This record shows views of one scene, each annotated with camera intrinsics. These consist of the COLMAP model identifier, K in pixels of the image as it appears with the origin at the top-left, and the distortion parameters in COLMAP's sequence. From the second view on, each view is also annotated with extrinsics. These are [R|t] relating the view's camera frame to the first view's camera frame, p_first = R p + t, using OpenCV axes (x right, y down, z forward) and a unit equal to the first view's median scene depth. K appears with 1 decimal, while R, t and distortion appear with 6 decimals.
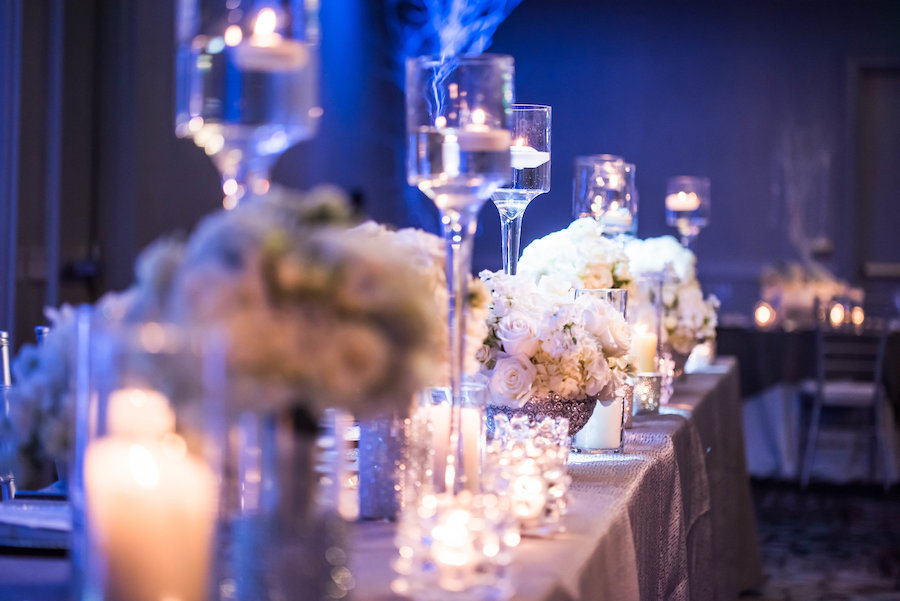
lens RADIAL K [[2374.6, 0, 451.5], [0, 2374.6, 302.0], [0, 0, 1]] dist [0.167439, 0.000000]
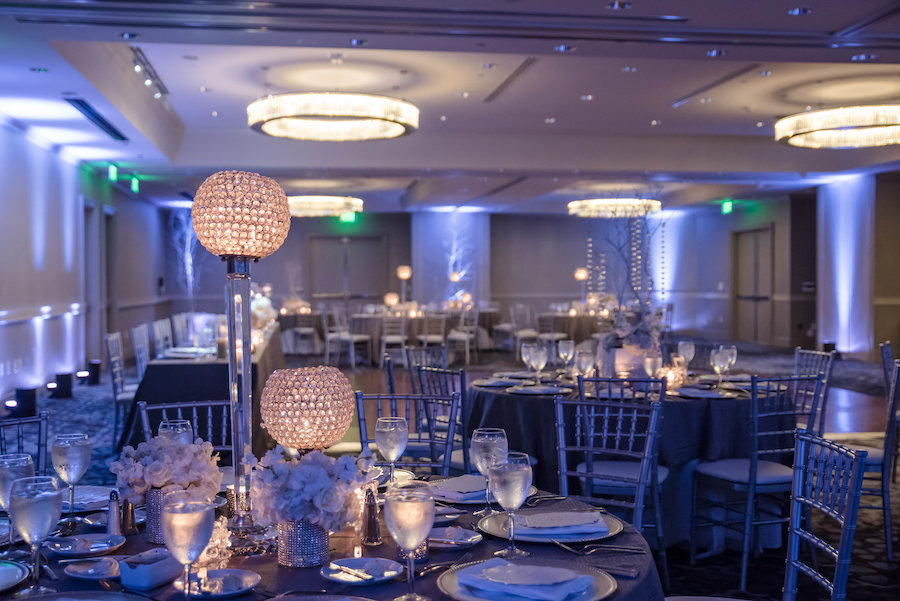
lens RADIAL K [[956.1, 0, 450.6], [0, 956.1, 302.9], [0, 0, 1]] dist [0.000543, 0.000000]
pose [[0.952499, -0.035222, 0.302499, -0.079051], [0.034228, 0.999377, 0.008589, -0.012104], [-0.302613, 0.002173, 0.953111, -0.550018]]
